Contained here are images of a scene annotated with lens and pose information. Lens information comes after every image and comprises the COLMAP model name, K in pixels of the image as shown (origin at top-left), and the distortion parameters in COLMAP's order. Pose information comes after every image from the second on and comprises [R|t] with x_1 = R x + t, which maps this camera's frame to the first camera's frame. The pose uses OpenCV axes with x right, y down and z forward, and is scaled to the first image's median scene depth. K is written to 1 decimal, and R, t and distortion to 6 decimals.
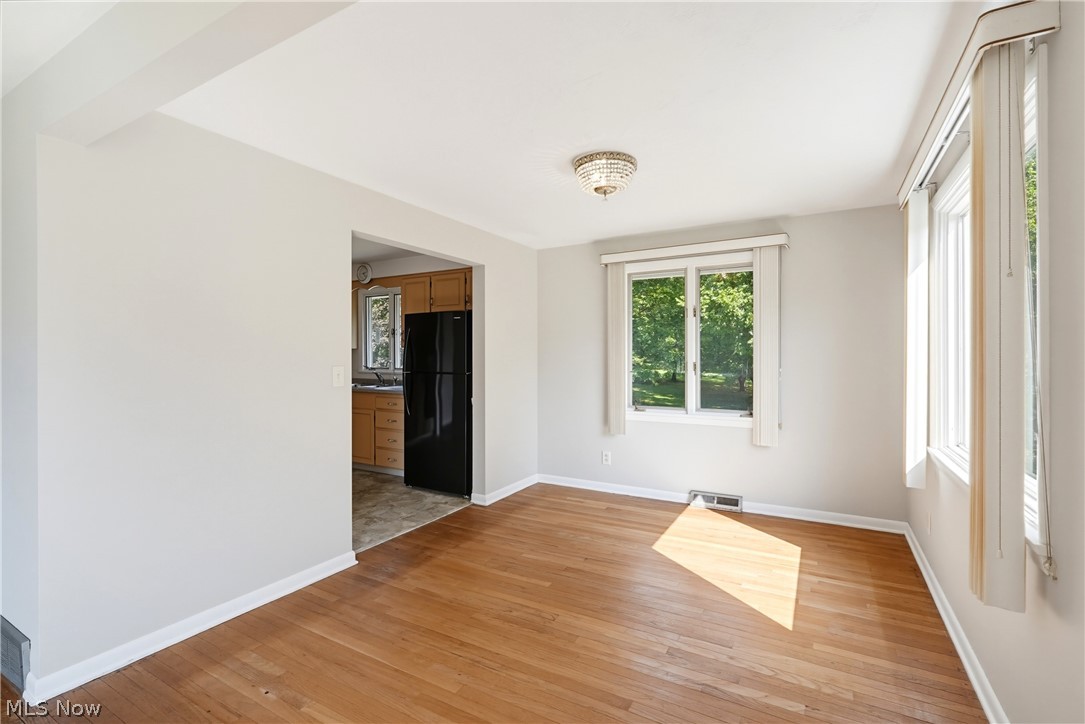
lens RADIAL K [[490.2, 0, 543.9], [0, 490.2, 357.5], [0, 0, 1]] dist [-0.006846, 0.002882]
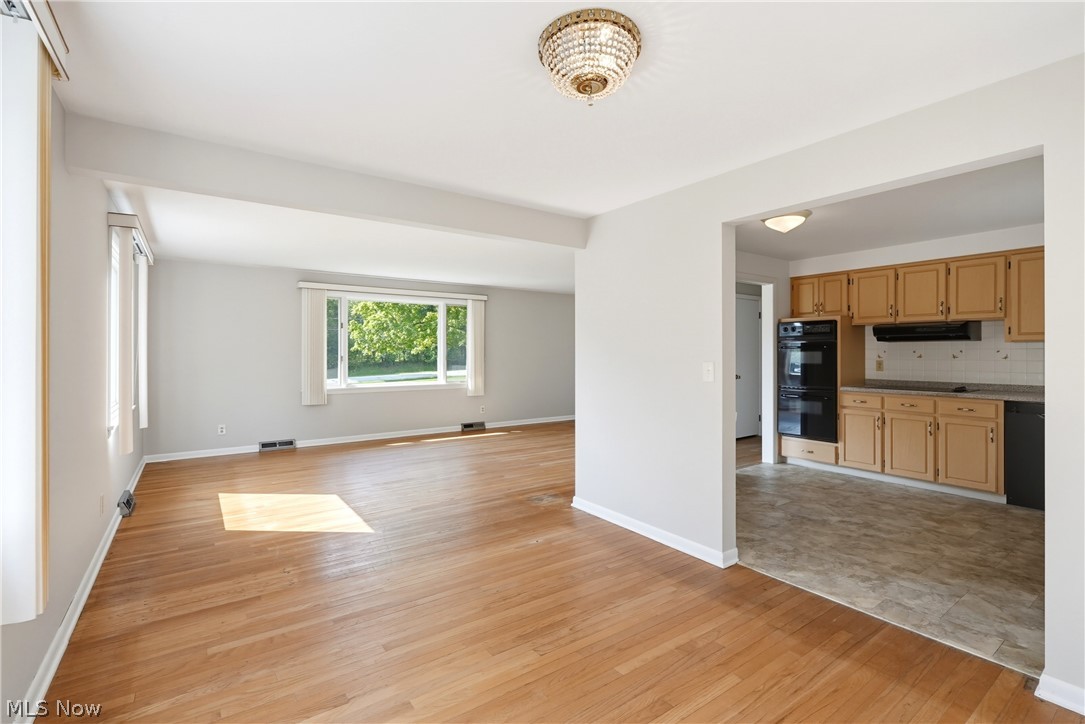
lens RADIAL K [[490.2, 0, 545.8], [0, 490.2, 353.2], [0, 0, 1]] dist [-0.006846, 0.002882]
pose [[-0.416477, 0.000549, -0.909146, 0.458284], [-0.004281, 0.999988, 0.002565, -0.002224], [0.909136, 0.004960, -0.416470, 0.776971]]
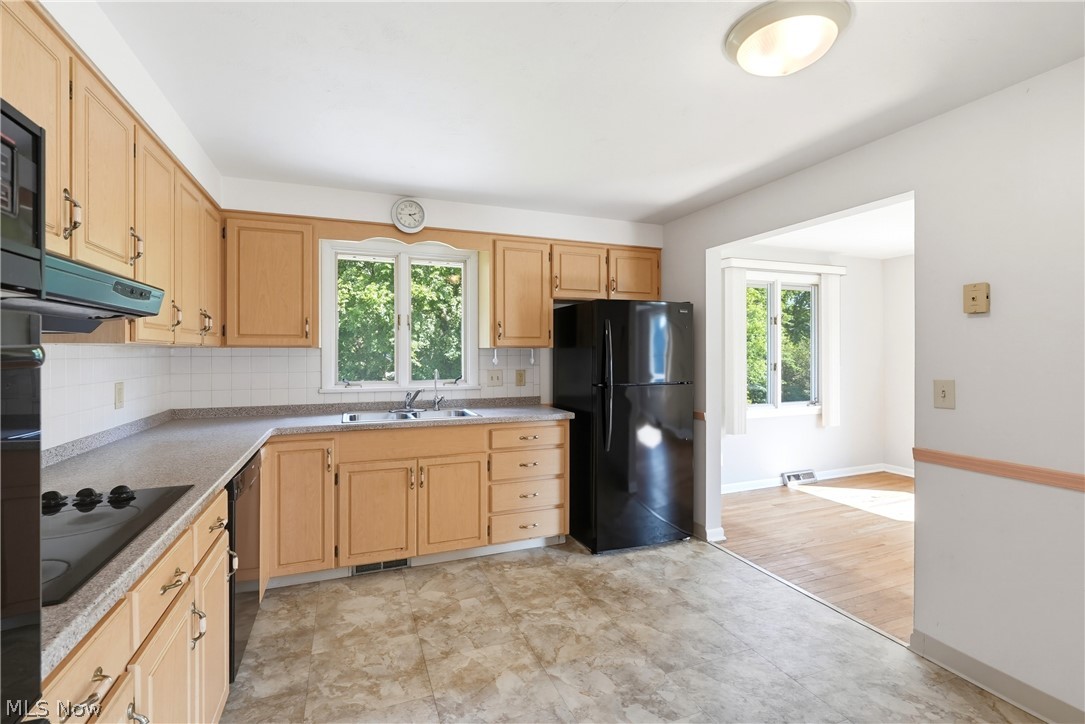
lens RADIAL K [[490.2, 0, 542.6], [0, 490.2, 354.1], [0, 0, 1]] dist [-0.006846, 0.002882]
pose [[0.623905, -0.004106, 0.781490, -0.959055], [0.004039, 0.999990, 0.002030, -0.016885], [-0.781490, 0.001890, 0.623915, 0.717103]]
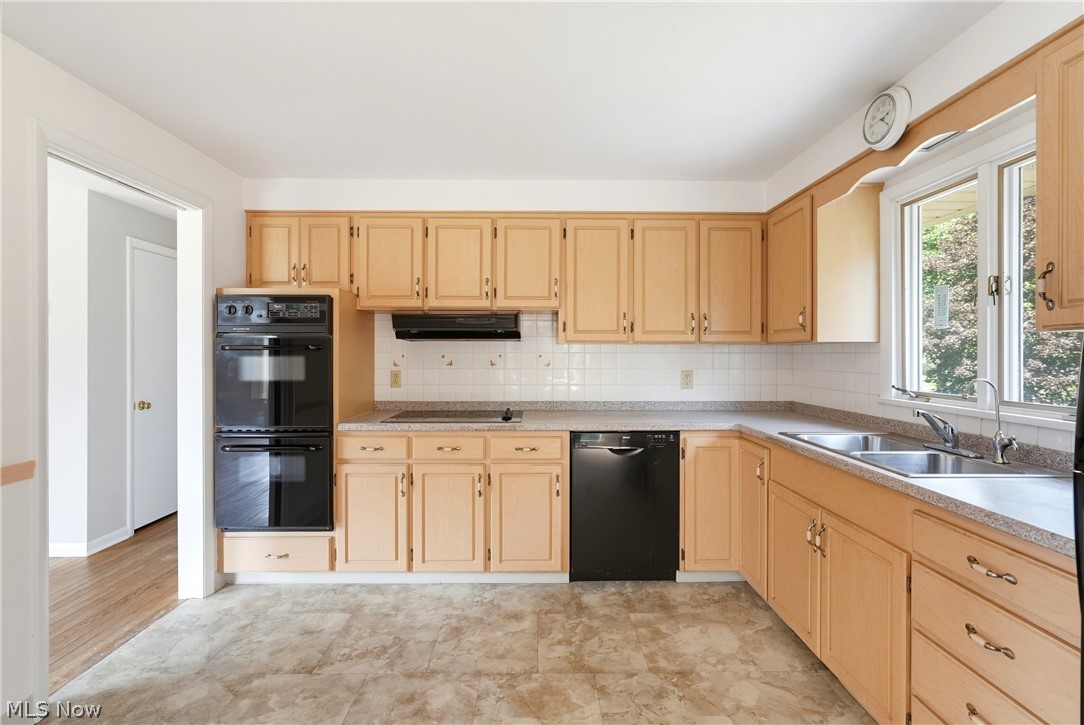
lens RADIAL K [[489.8, 0, 541.2], [0, 489.8, 355.1], [0, 0, 1]] dist [-0.006846, 0.002882]
pose [[0.503888, 0.000058, -0.863769, -0.261902], [-0.003696, 0.999991, -0.002089, -0.007619], [0.863761, 0.004245, 0.503884, 0.842116]]
